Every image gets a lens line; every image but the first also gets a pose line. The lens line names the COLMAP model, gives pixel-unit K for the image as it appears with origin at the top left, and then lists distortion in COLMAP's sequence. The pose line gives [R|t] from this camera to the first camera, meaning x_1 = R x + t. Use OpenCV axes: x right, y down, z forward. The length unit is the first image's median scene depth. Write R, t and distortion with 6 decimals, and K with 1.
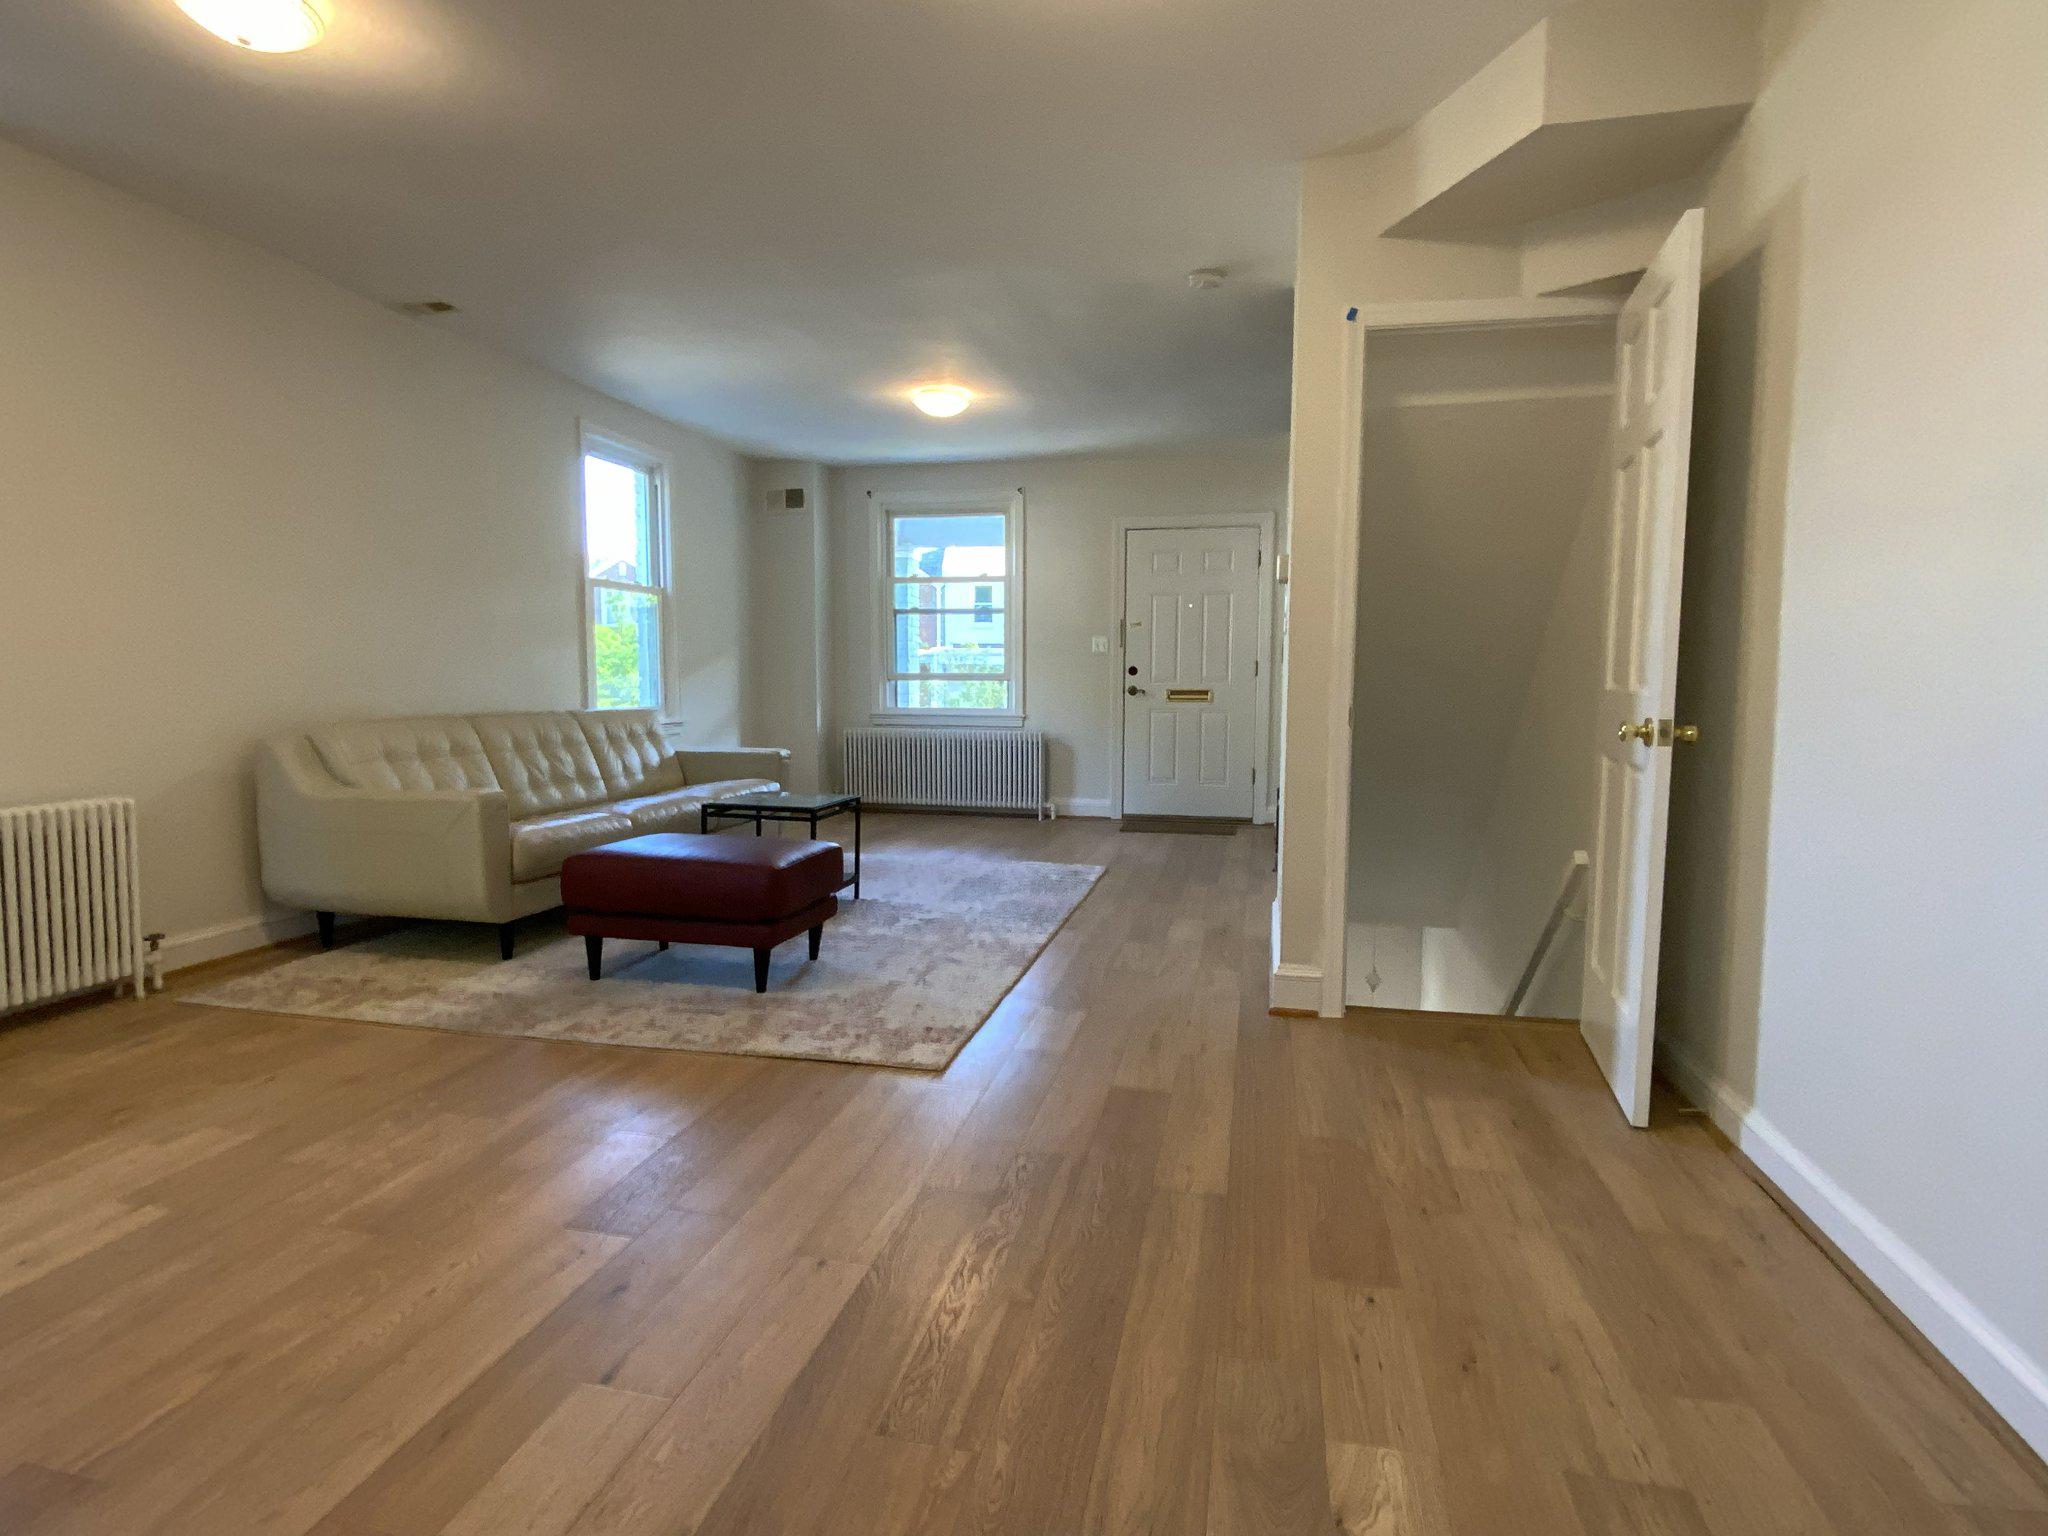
lens RADIAL K [[1065.6, 0, 1024.0], [0, 1065.6, 768.0], [0, 0, 1]] dist [0.000971, 0.000333]
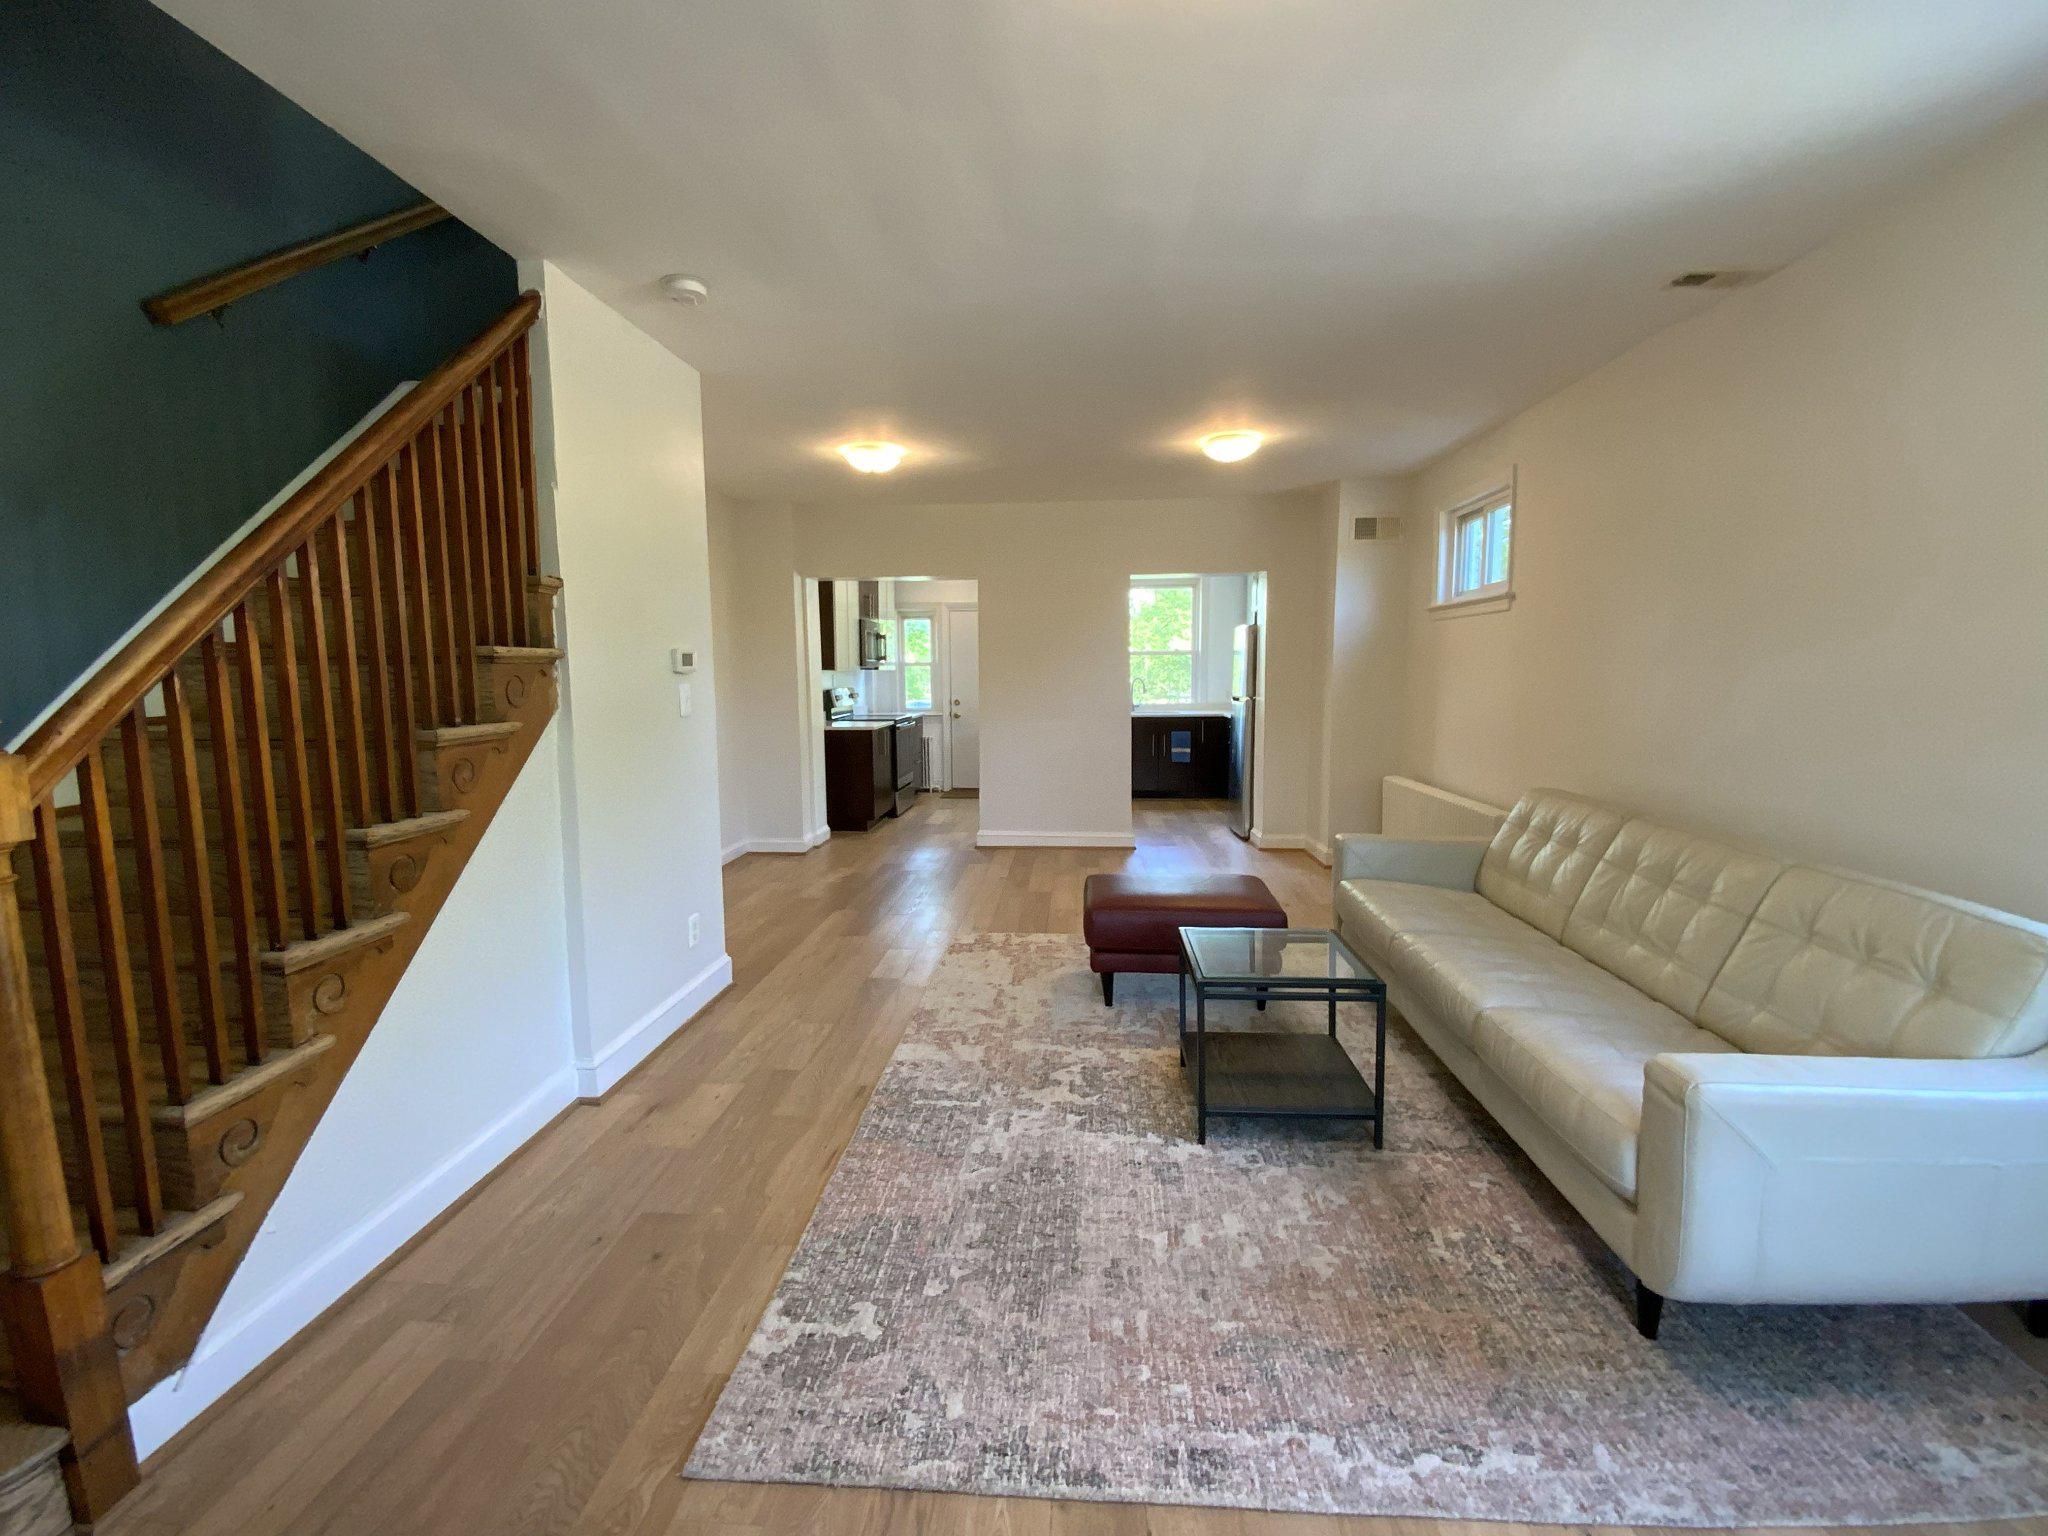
lens RADIAL K [[828.2, 0, 1024.0], [0, 828.2, 768.0], [0, 0, 1]] dist [0.000136, -0.000026]
pose [[-0.989011, 0.017510, -0.146800, 0.019661], [-0.012896, 0.978960, 0.203645, -0.499344], [0.147277, 0.203301, -0.967976, 3.740558]]
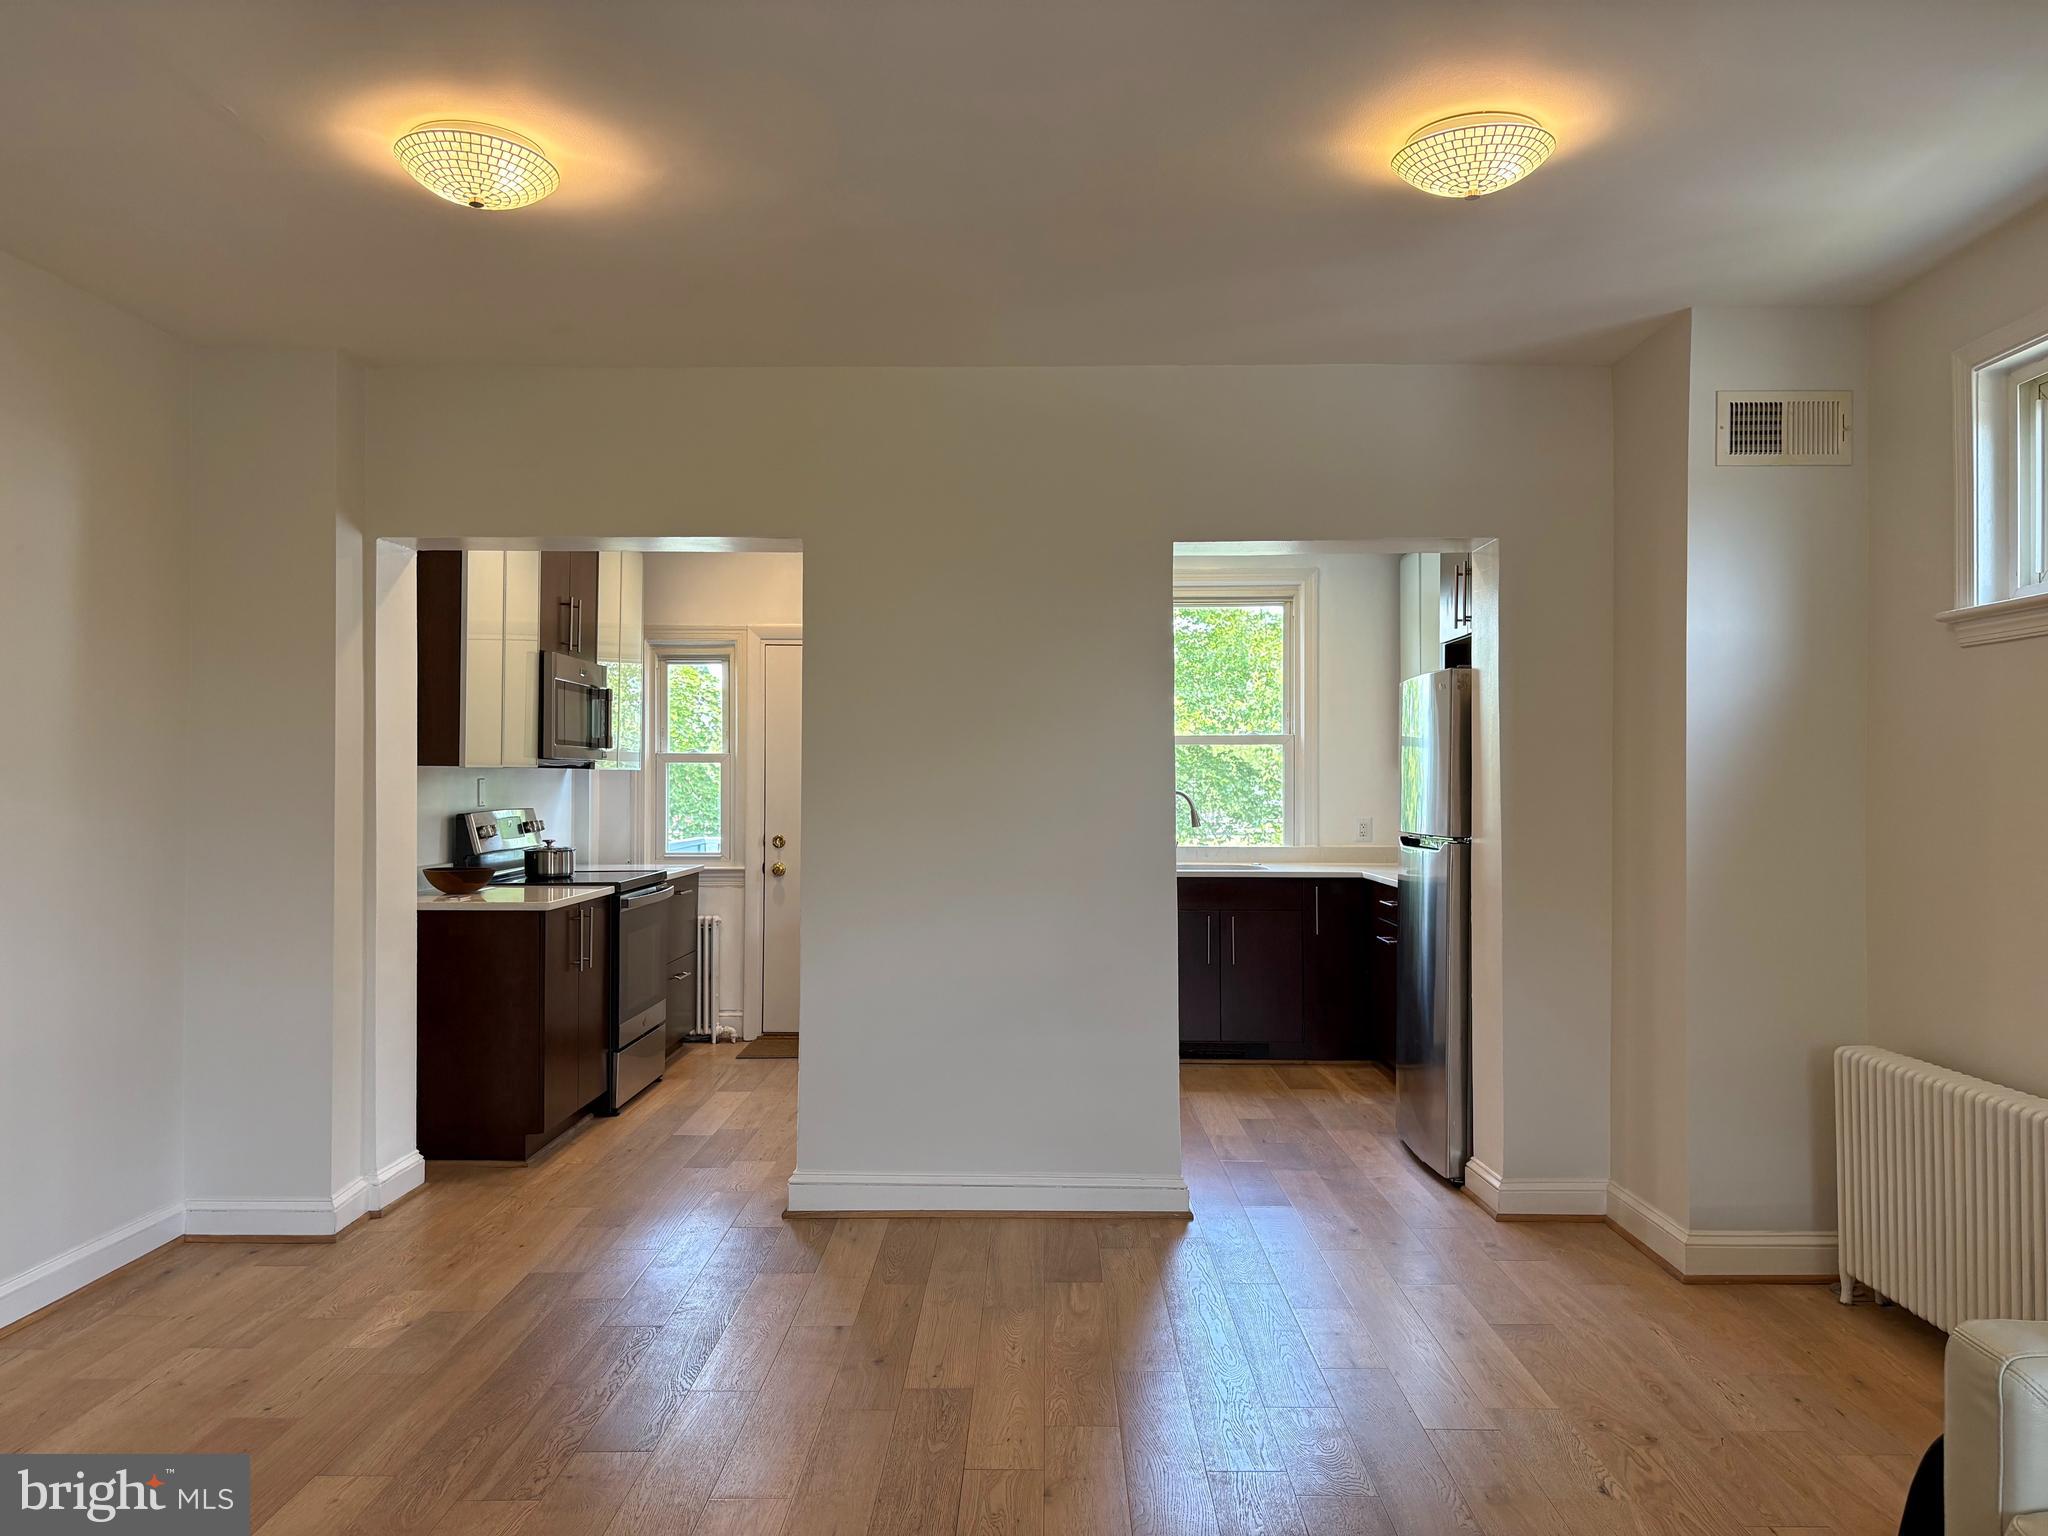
lens RADIAL K [[1539.8, 0, 1024.0], [0, 1539.8, 768.0], [0, 0, 1]] dist [0.003811, 0.000858]
pose [[-0.979275, -0.010719, -0.202251, -0.161382], [-0.027155, 0.996531, 0.078665, -0.399895], [0.200706, 0.082527, -0.976169, 2.838923]]
